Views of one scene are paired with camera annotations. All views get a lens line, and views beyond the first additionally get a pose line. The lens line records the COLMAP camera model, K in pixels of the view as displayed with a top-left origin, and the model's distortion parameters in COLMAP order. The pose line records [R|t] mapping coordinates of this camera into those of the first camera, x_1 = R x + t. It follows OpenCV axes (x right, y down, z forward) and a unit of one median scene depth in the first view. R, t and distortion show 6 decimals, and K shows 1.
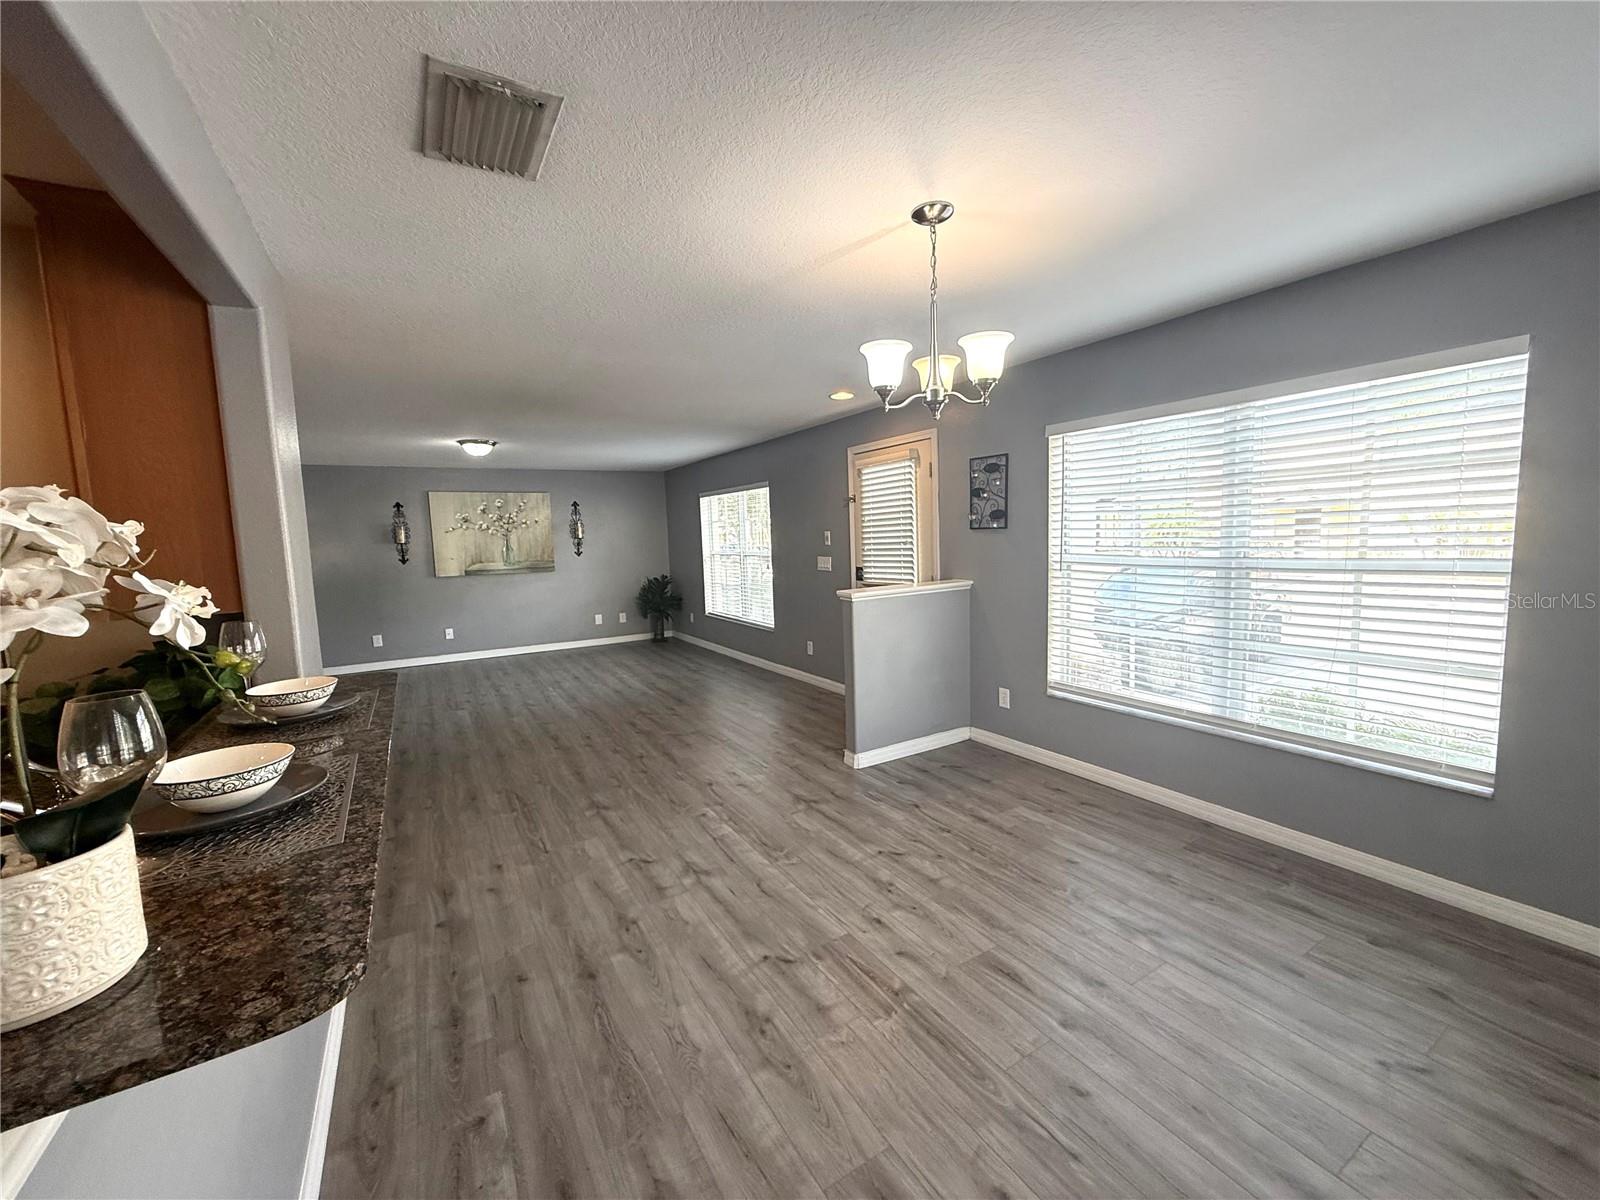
lens RADIAL K [[636.5, 0, 795.0], [0, 636.5, 602.1], [0, 0, 1]] dist [0.001523, 0.000002]
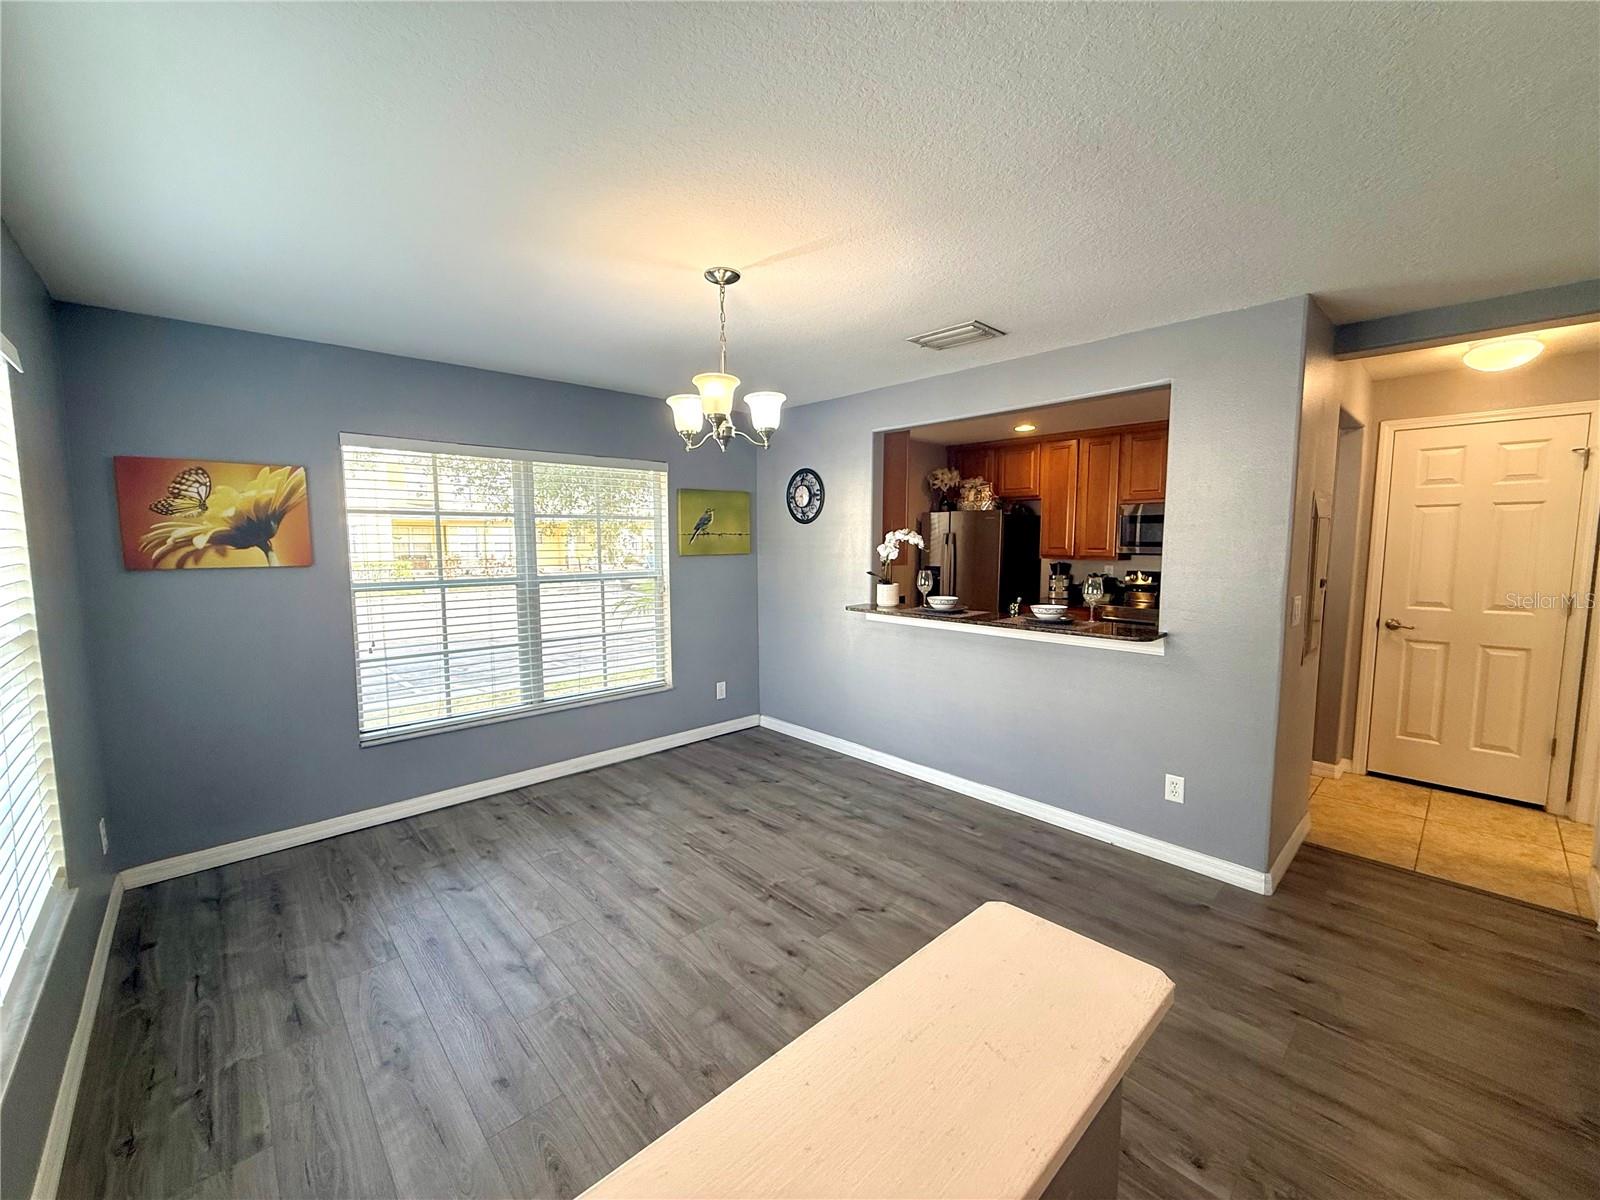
lens RADIAL K [[636.5, 0, 791.6], [0, 636.5, 602.8], [0, 0, 1]] dist [0.001523, 0.000002]
pose [[-0.978947, 0.059467, -0.195260, 0.275146], [0.016795, 0.976842, 0.213300, -0.210400], [0.203423, 0.205530, -0.957276, 1.743115]]
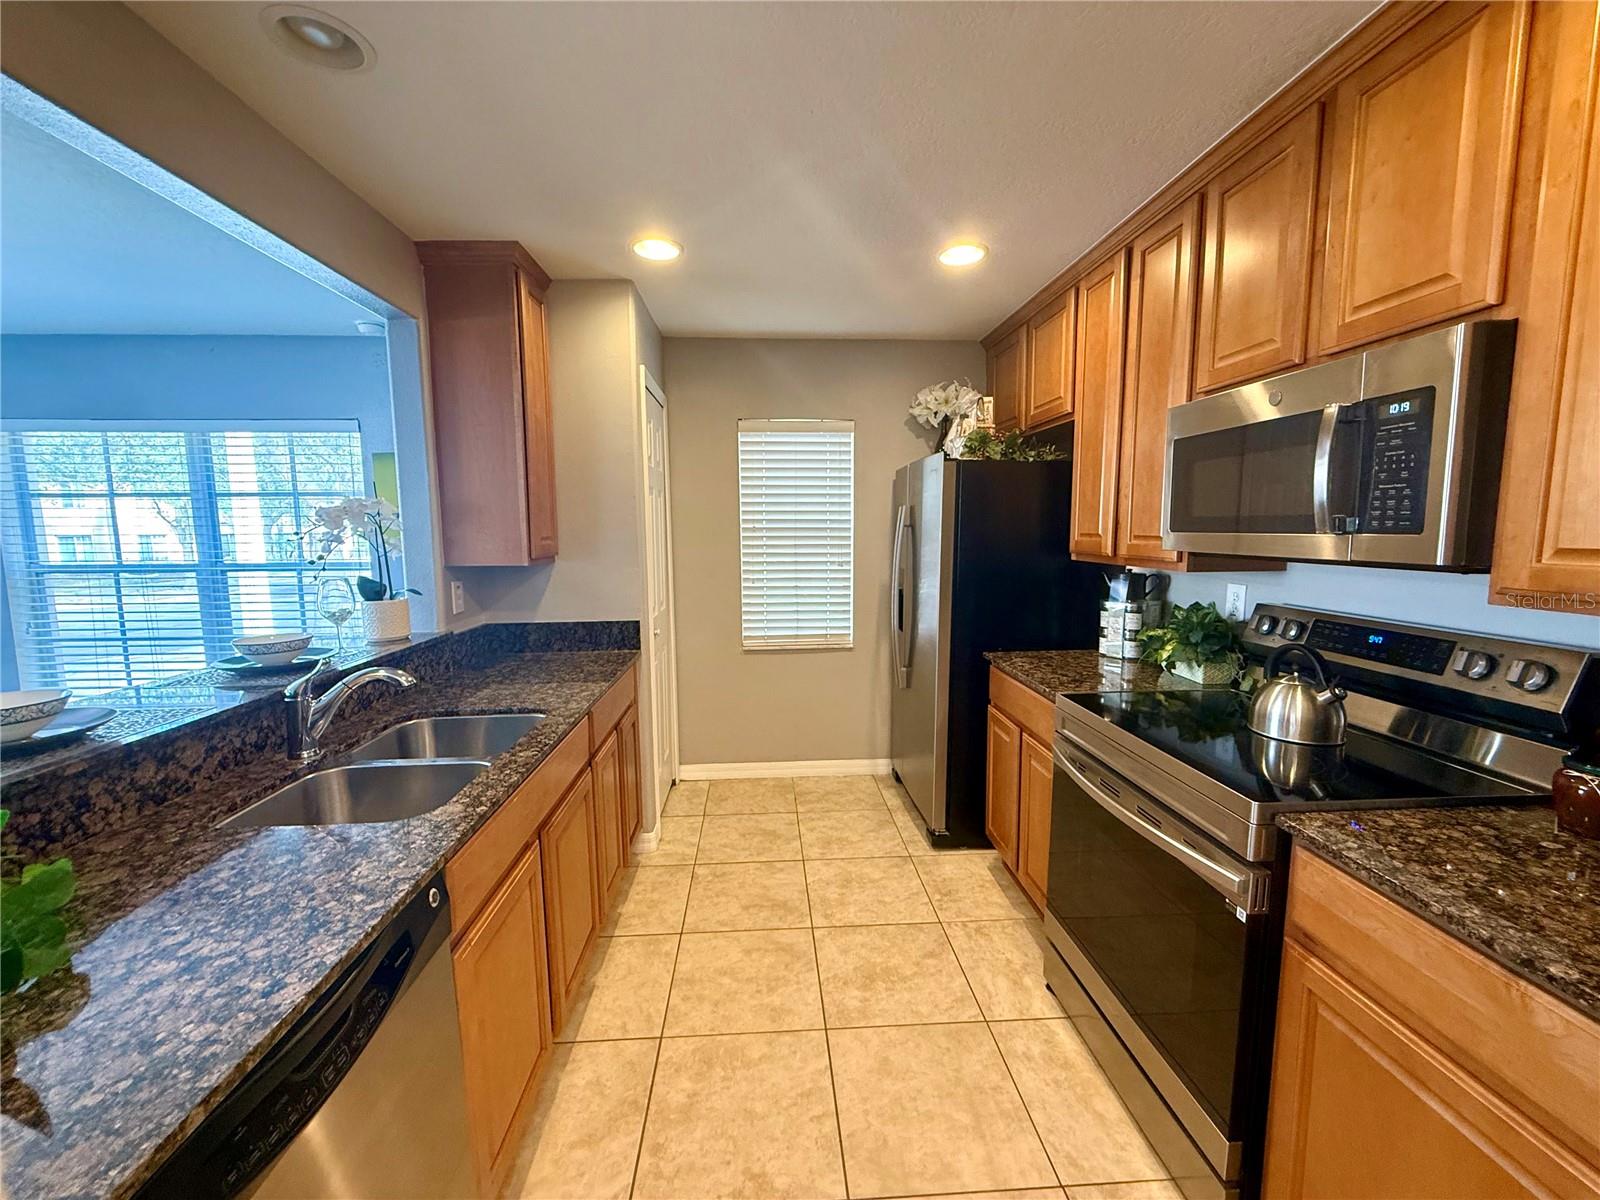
lens RADIAL K [[636.5, 0, 792.4], [0, 636.5, 601.6], [0, 0, 1]] dist [0.001523, 0.000002]
pose [[-0.885317, -0.010725, 0.464864, -1.183978], [0.090033, 0.976861, 0.194001, -0.023984], [-0.456189, 0.213605, -0.863866, 0.739551]]
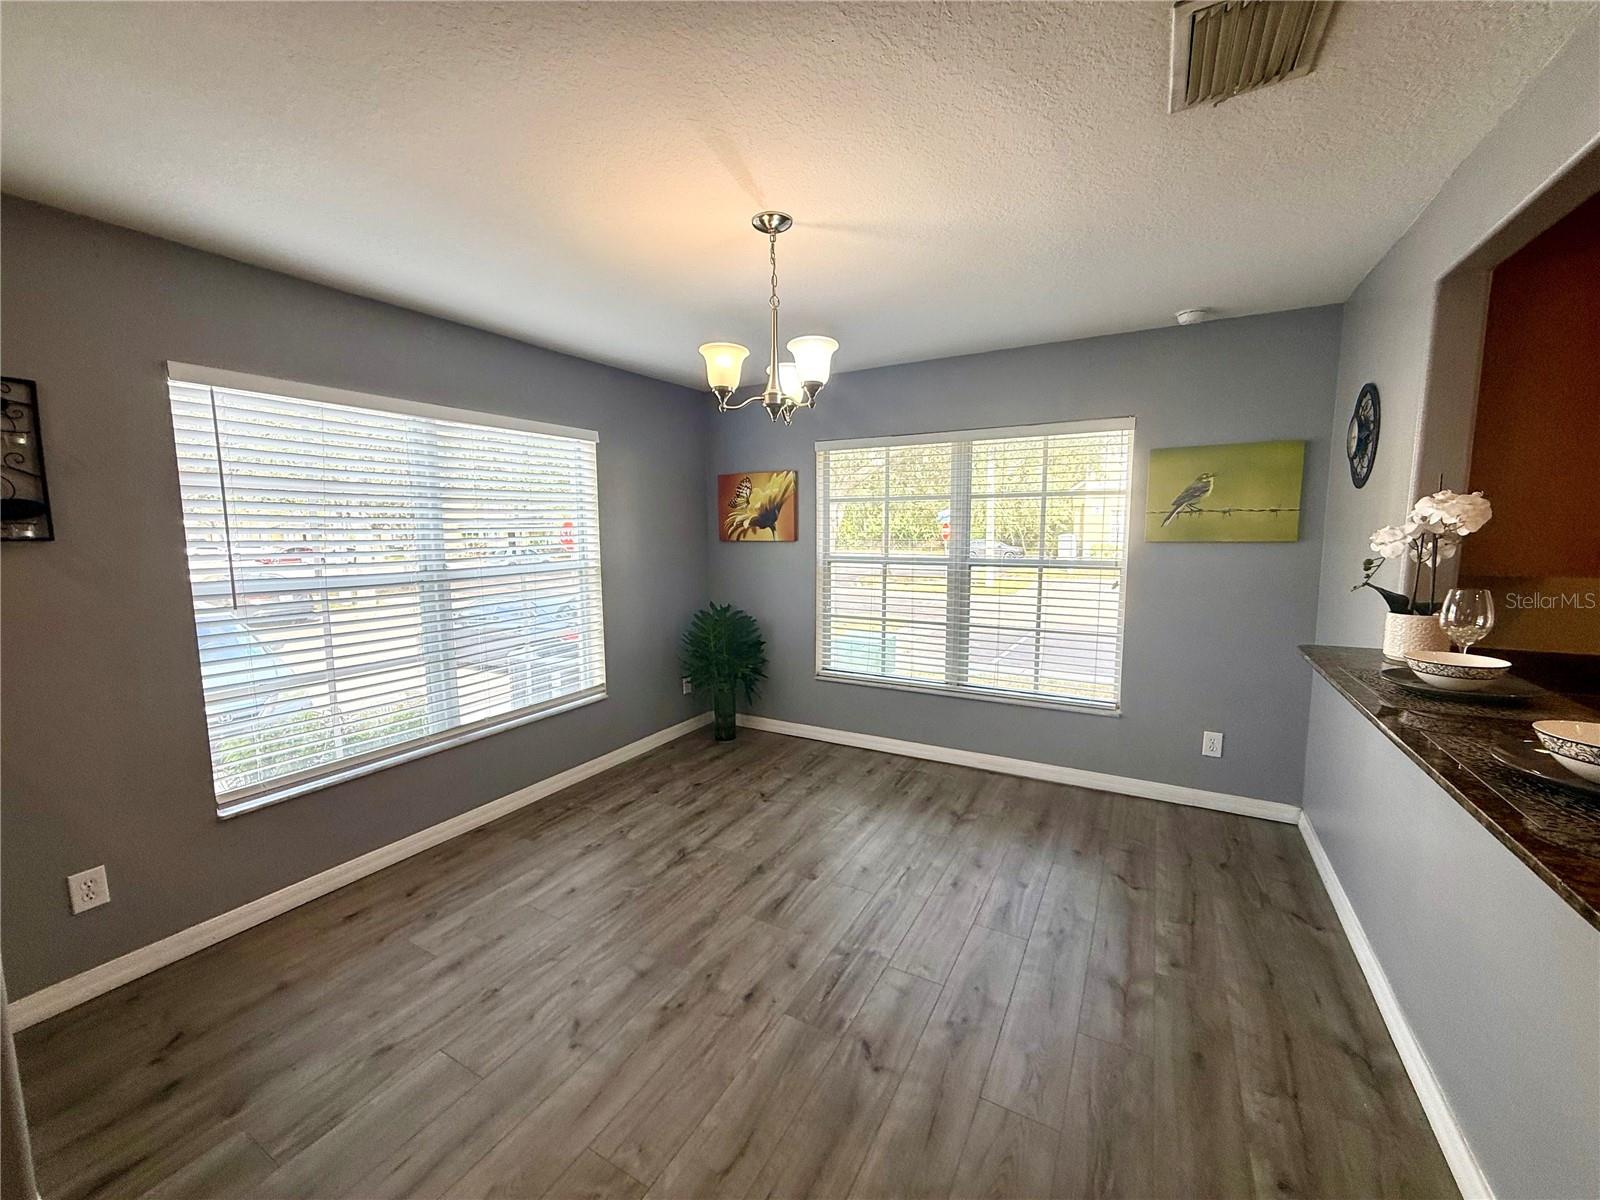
lens RADIAL K [[636.5, 0, 794.0], [0, 636.5, 600.7], [0, 0, 1]] dist [0.001523, 0.000002]
pose [[-0.490184, -0.060555, 0.869513, -0.570105], [0.121141, 0.983169, 0.136764, -0.110662], [-0.863159, 0.172373, -0.474598, 1.209475]]
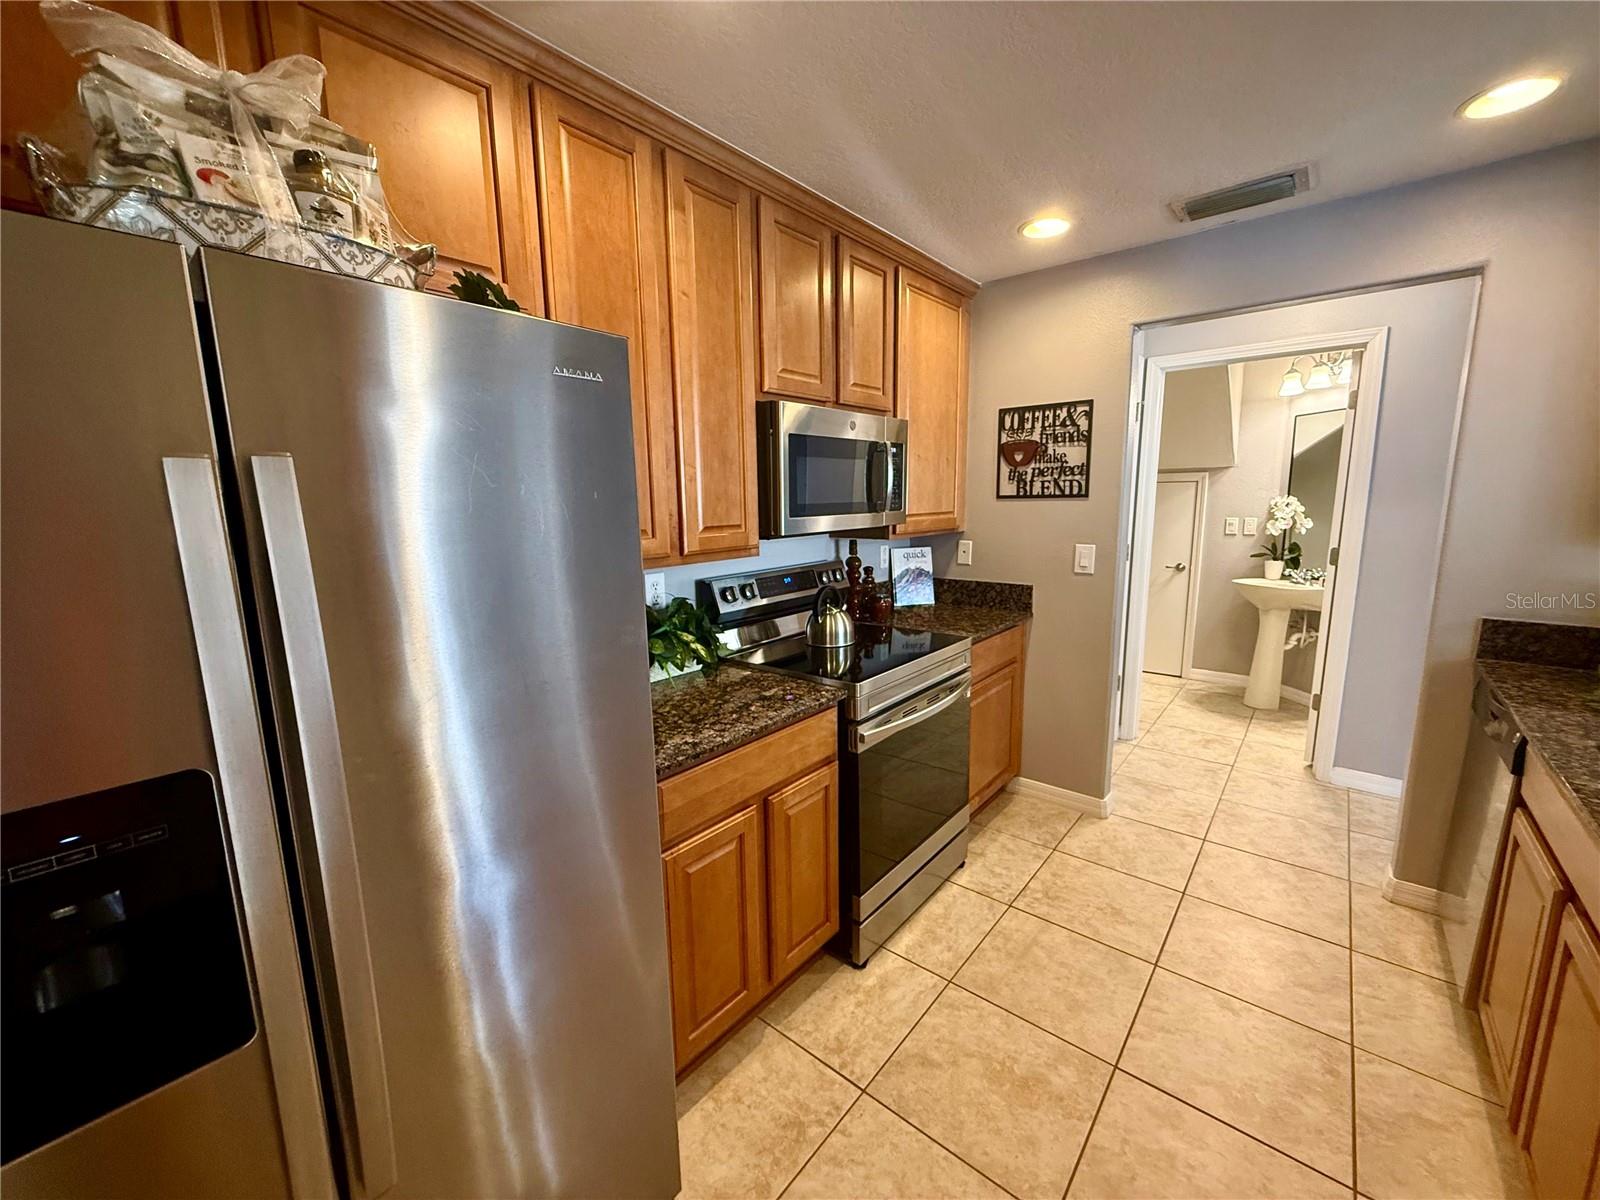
lens RADIAL K [[636.5, 0, 793.0], [0, 636.5, 597.9], [0, 0, 1]] dist [0.001523, 0.000002]
pose [[0.324908, 0.183265, -0.927819, -0.466821], [-0.095869, 0.982374, 0.160469, 0.047857], [0.940874, 0.036812, 0.336751, -0.362246]]
